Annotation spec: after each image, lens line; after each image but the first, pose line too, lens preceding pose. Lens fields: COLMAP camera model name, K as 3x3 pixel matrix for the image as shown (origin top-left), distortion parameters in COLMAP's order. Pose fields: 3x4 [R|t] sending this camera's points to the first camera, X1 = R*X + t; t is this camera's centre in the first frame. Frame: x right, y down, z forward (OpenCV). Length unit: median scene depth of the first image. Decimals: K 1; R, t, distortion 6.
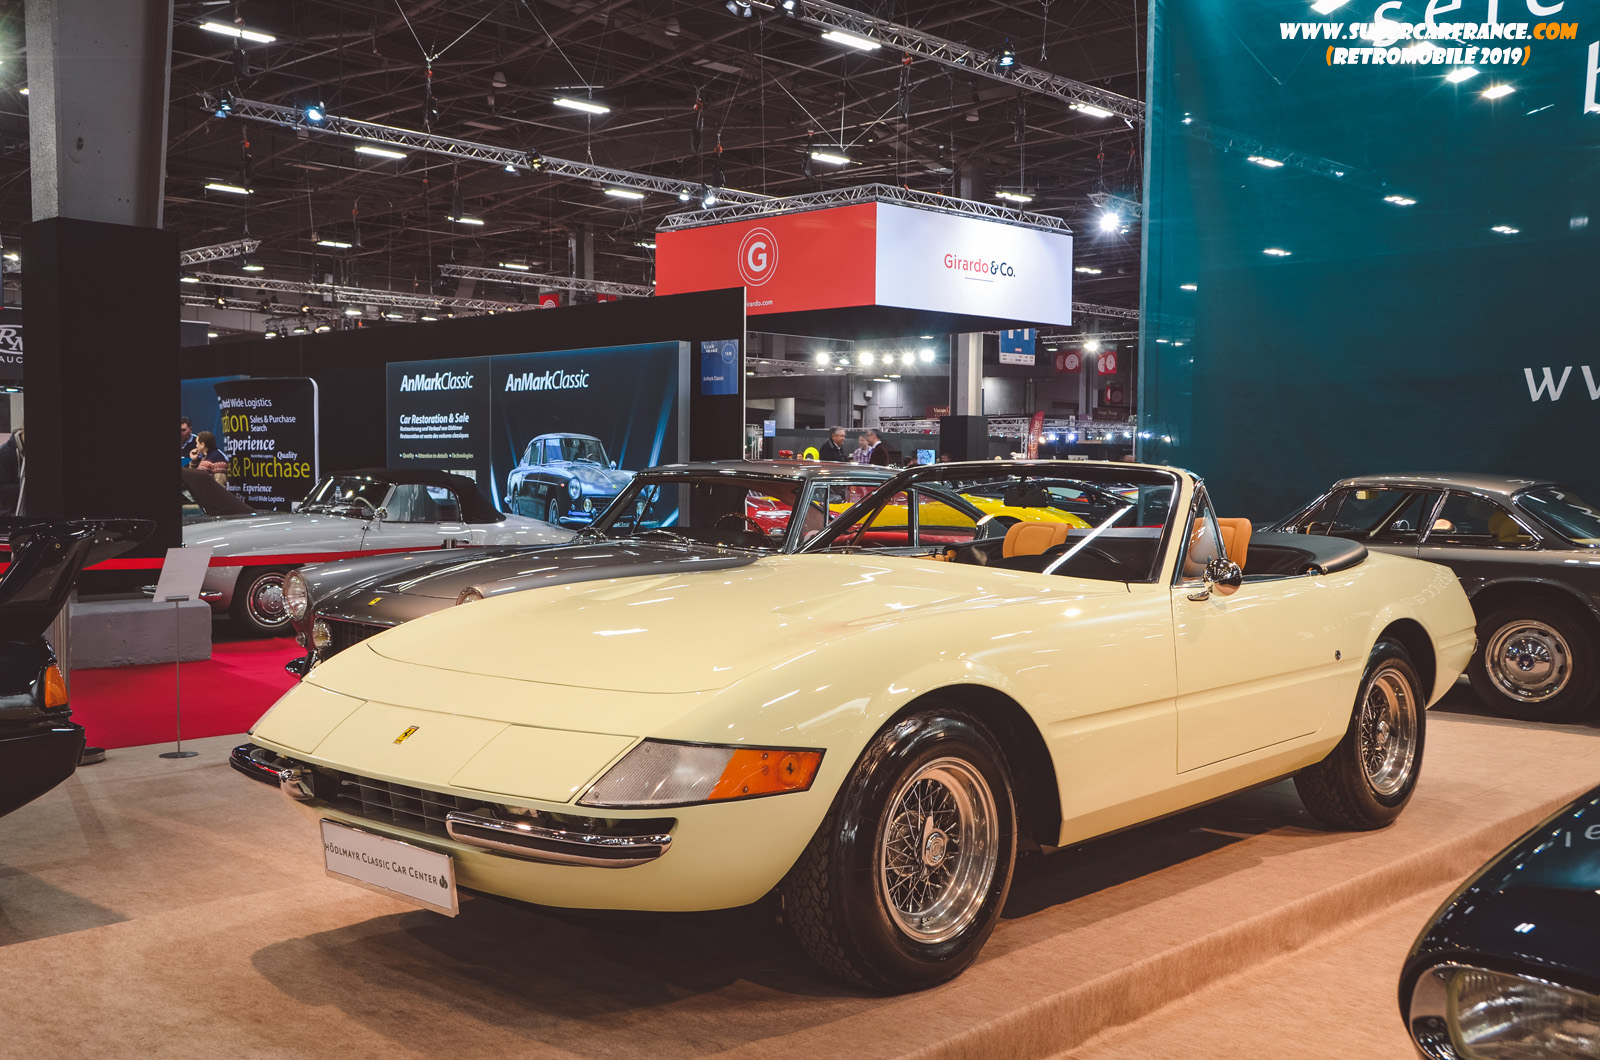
lens RADIAL K [[1622.6, 0, 800.0], [0, 1622.6, 530.0], [0, 0, 1]] dist [0.004344, 0.001459]
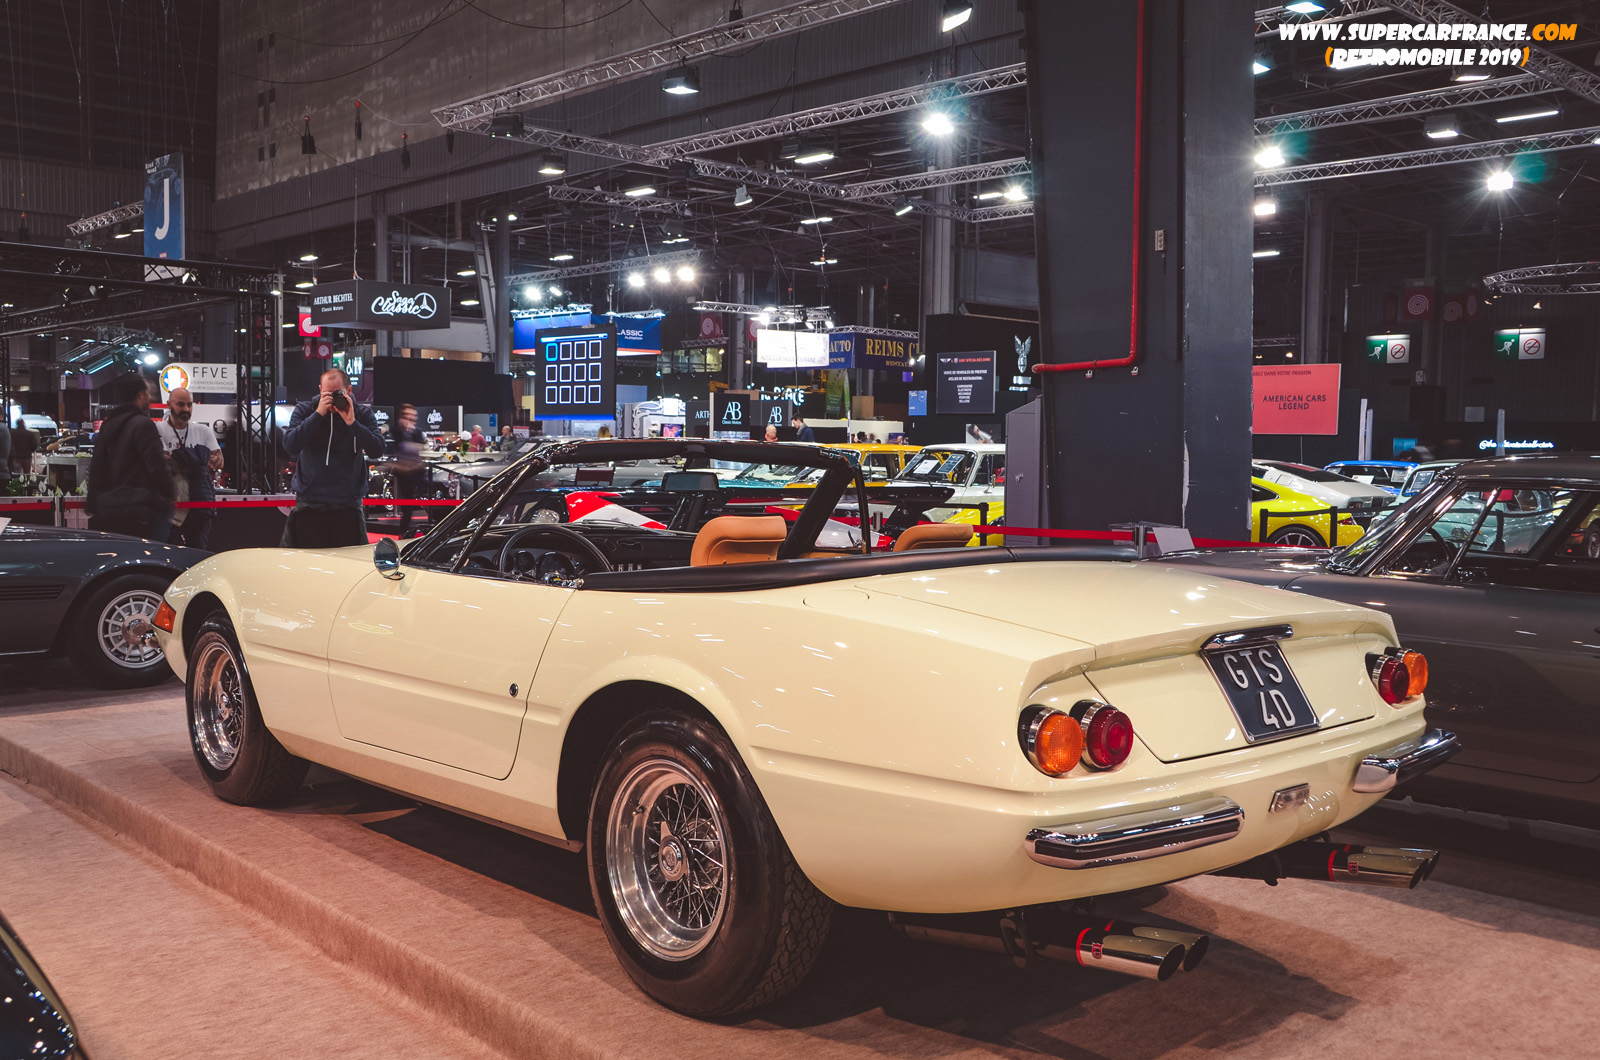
lens RADIAL K [[1512.5, 0, 800.0], [0, 1512.5, 530.0], [0, 0, 1]] dist [-0.003675, 0.002207]
pose [[-0.072929, 0.042939, -0.996412, 1.088859], [-0.053440, 0.997469, 0.046896, -0.040269], [0.995904, 0.056669, -0.070450, 1.256128]]
